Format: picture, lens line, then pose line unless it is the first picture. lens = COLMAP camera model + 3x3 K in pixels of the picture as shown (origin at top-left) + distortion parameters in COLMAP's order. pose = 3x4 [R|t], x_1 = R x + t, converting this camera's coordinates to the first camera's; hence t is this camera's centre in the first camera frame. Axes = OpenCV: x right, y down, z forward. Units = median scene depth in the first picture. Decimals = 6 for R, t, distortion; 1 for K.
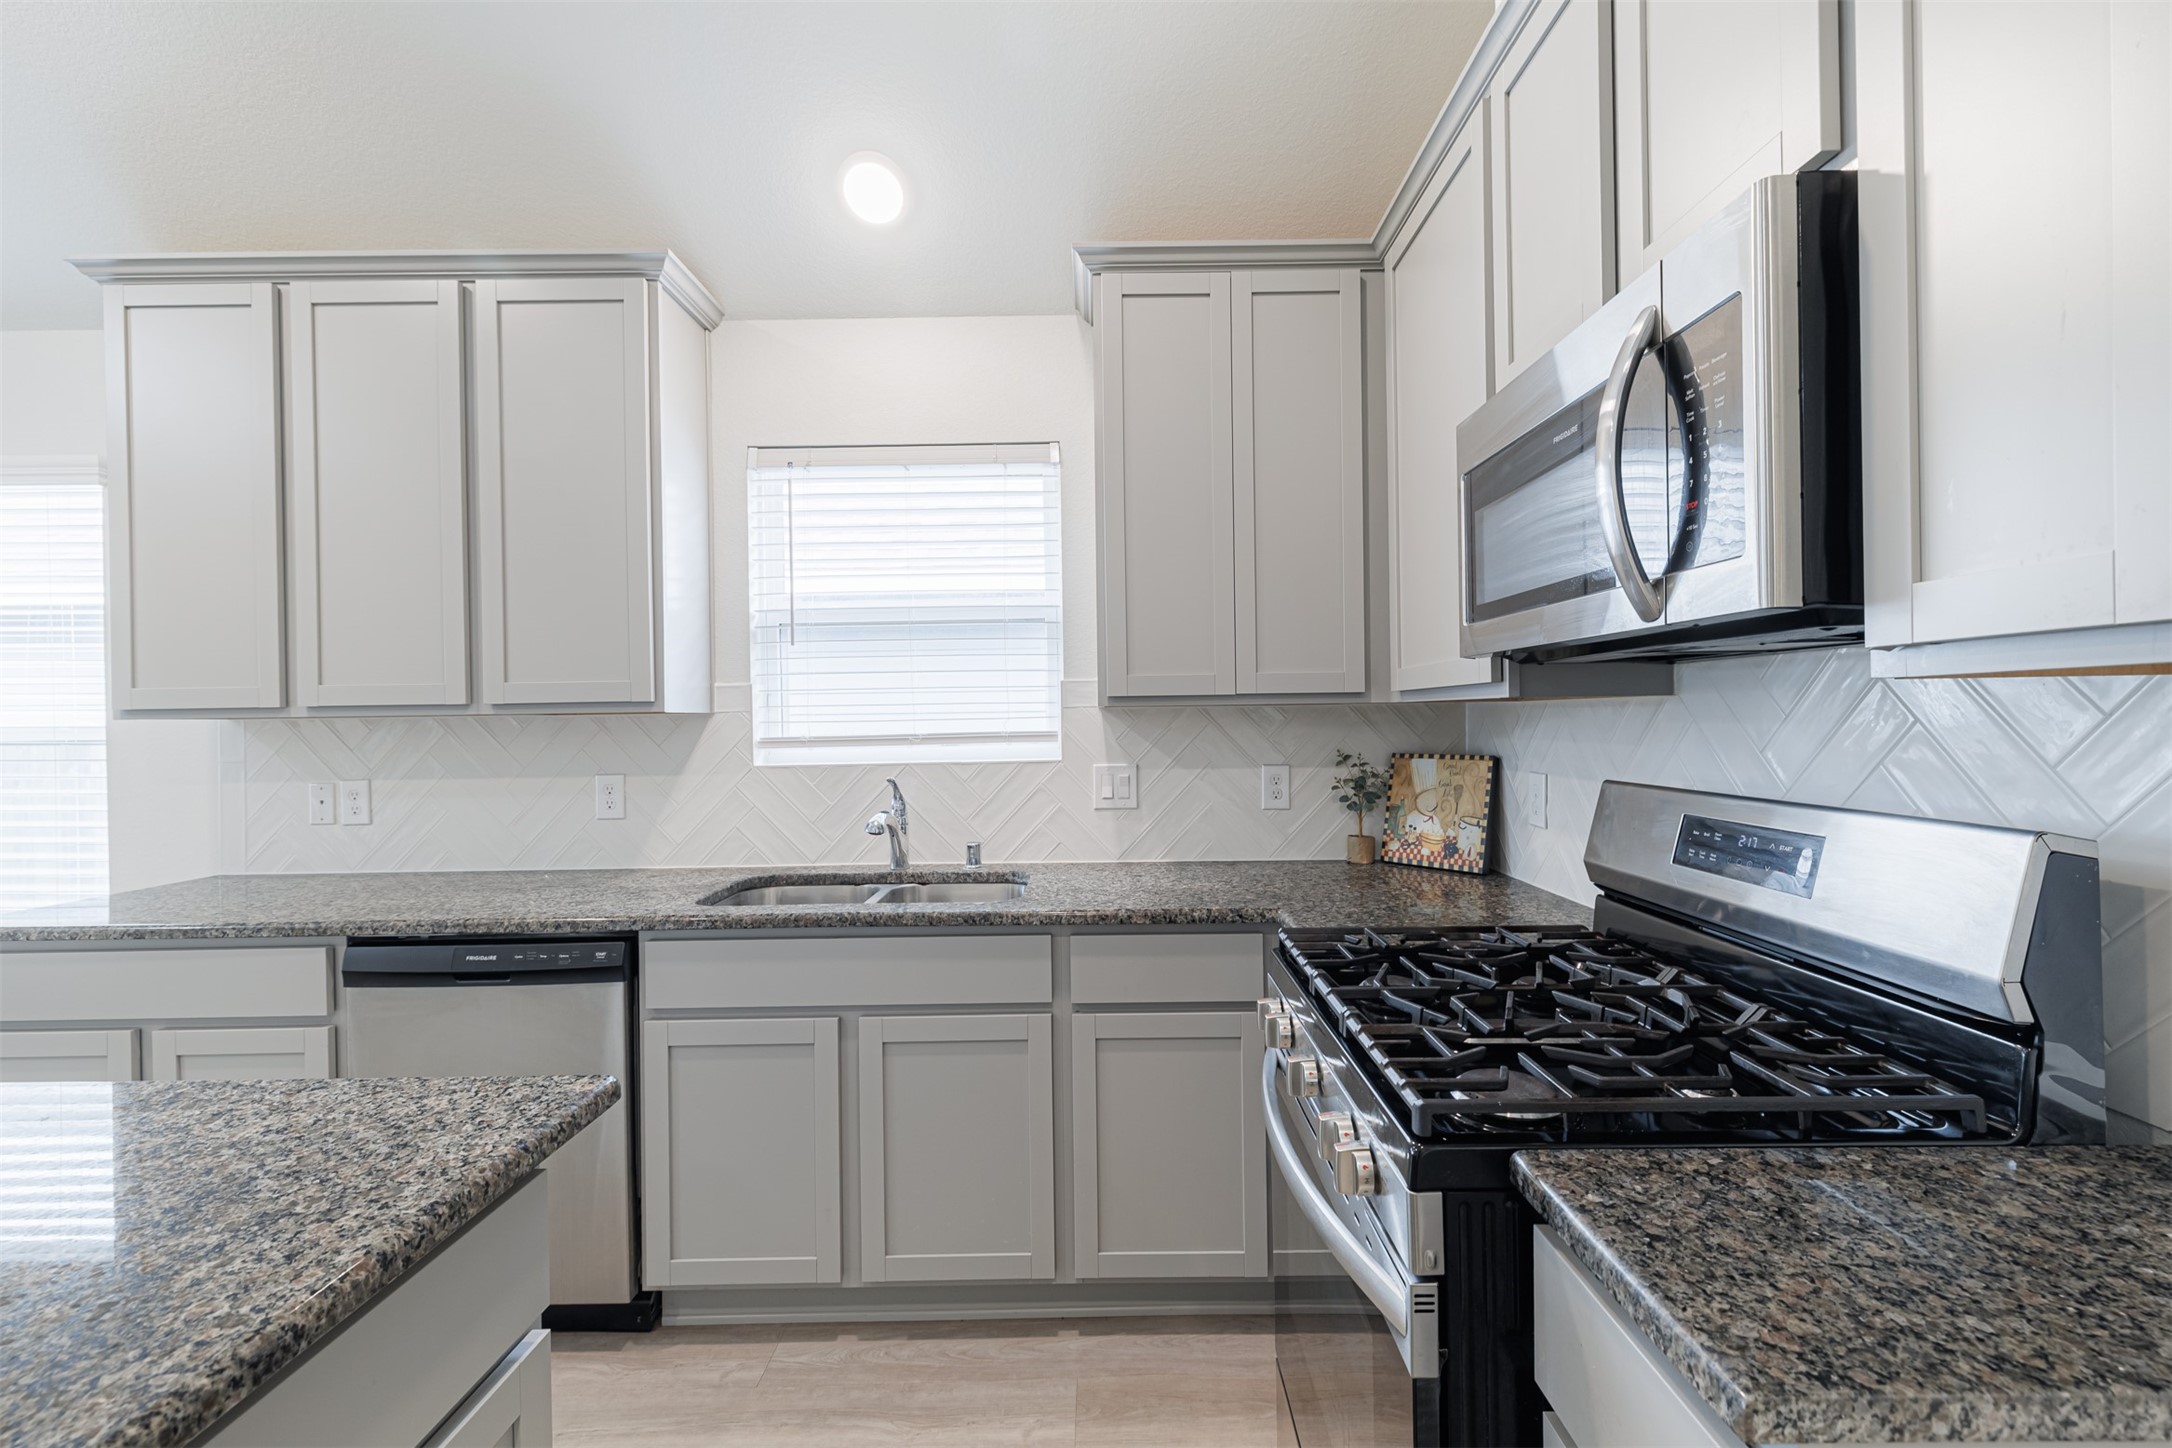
lens RADIAL K [[909.2, 0, 1100.4], [0, 909.2, 718.6], [0, 0, 1]] dist [0.008898, -0.002058]
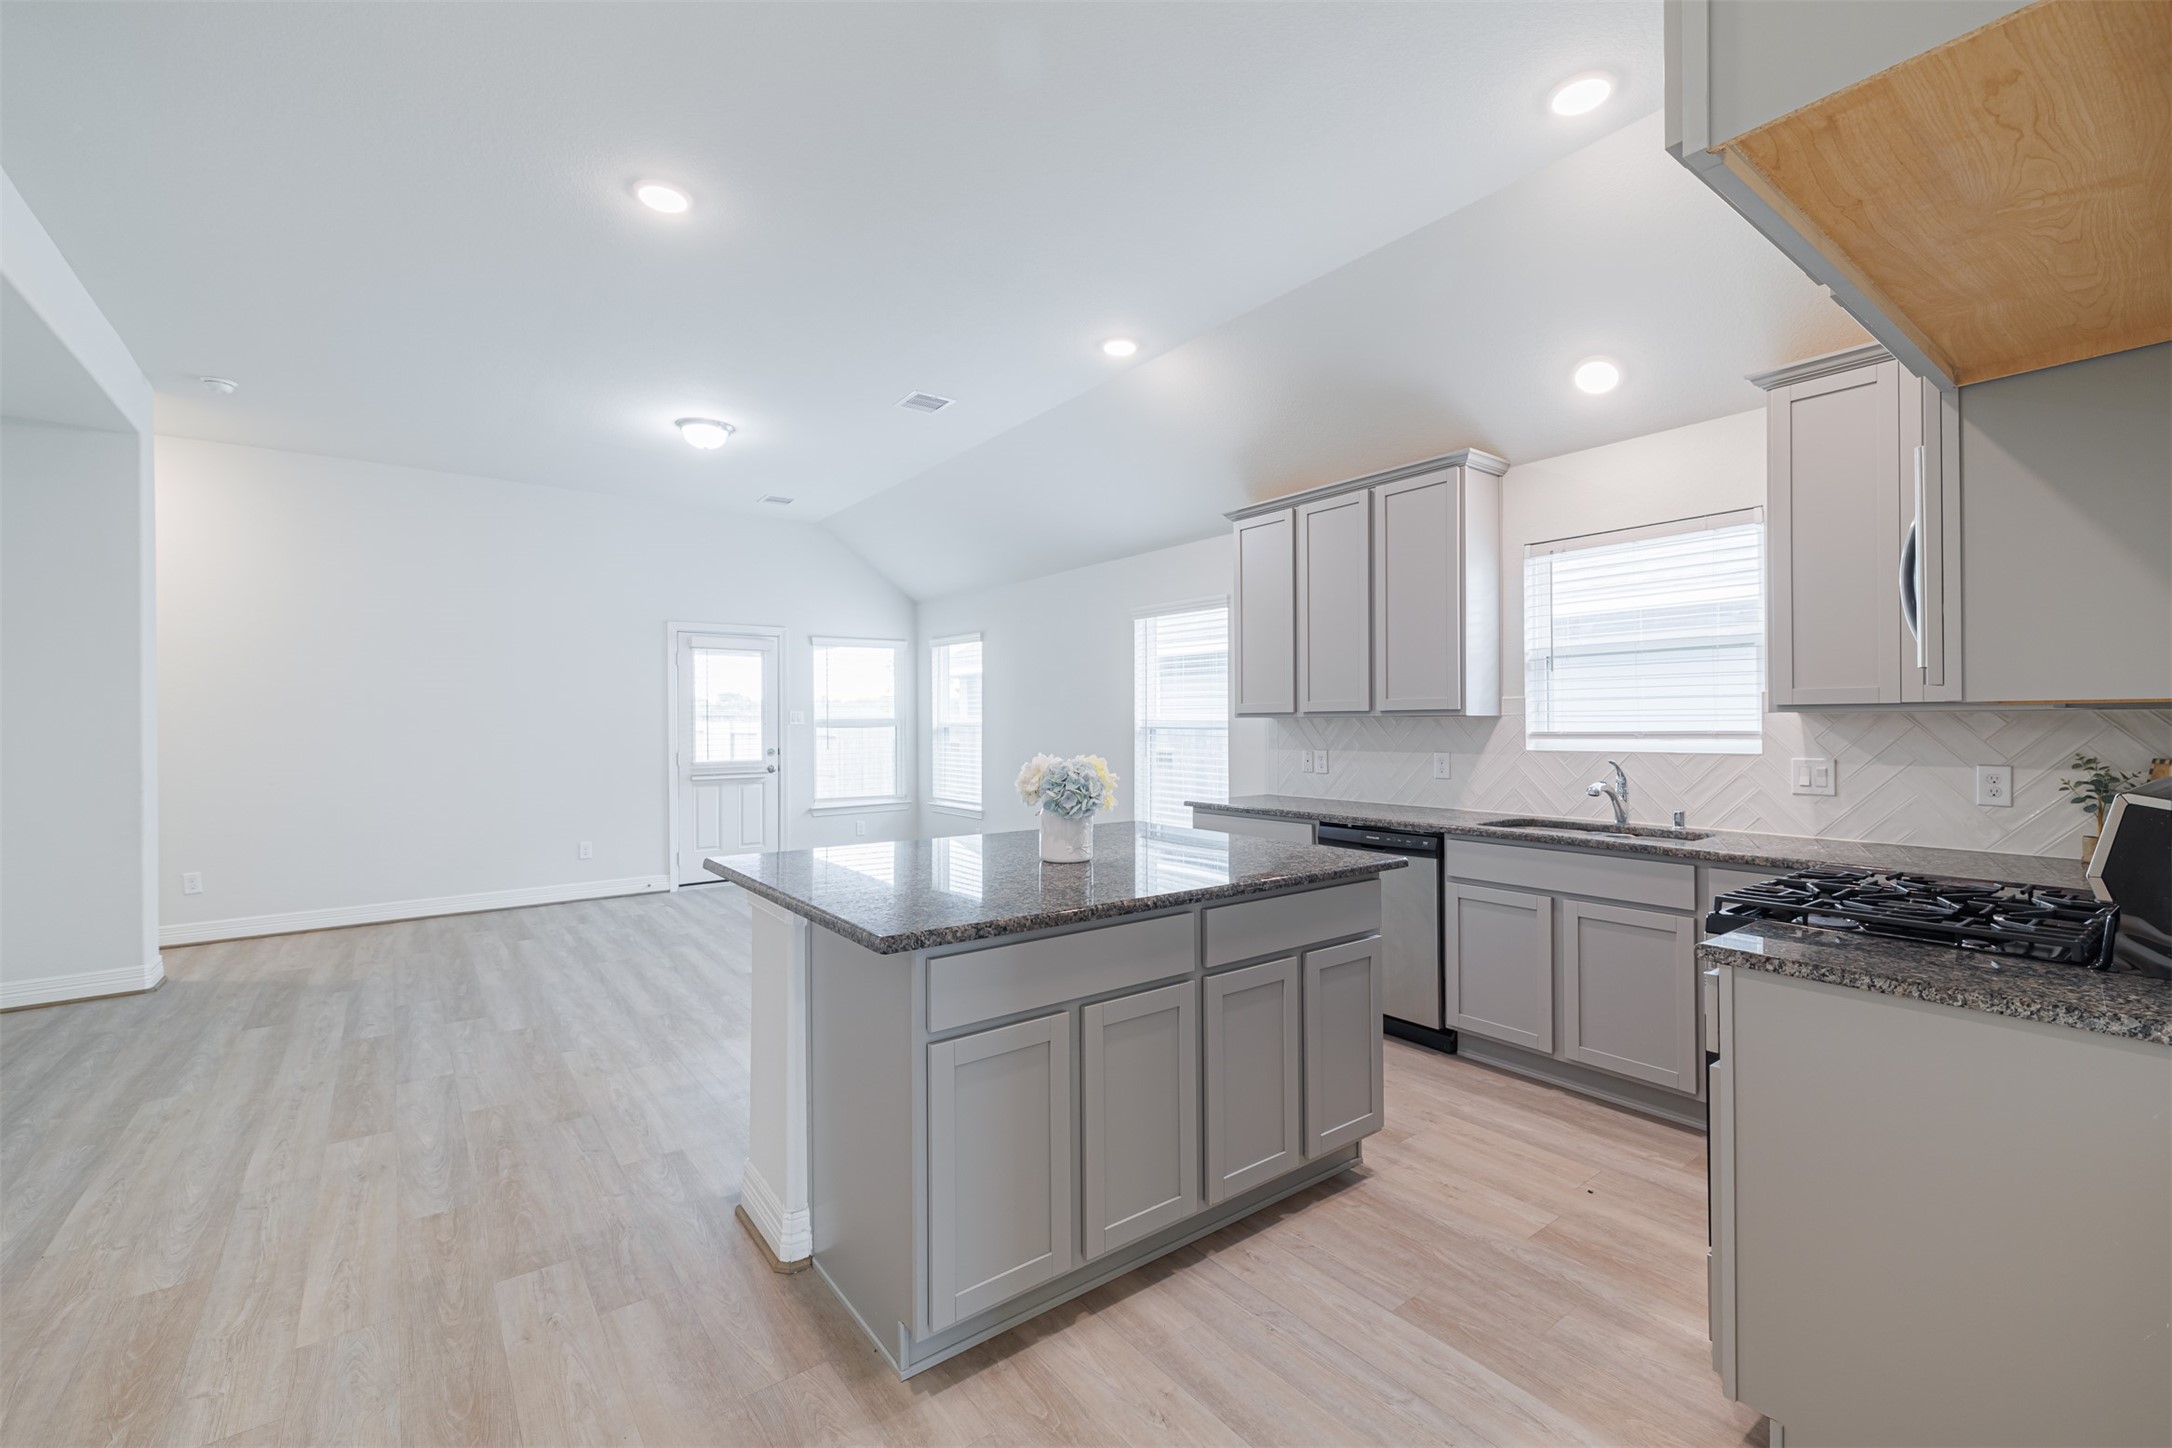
lens RADIAL K [[909.2, 0, 1101.3], [0, 909.2, 720.0], [0, 0, 1]] dist [0.008898, -0.002058]
pose [[0.610507, 0.007676, -0.791974, 0.444878], [-0.005772, 0.999970, 0.005243, -0.003599], [0.791990, 0.001370, 0.610533, -0.571996]]
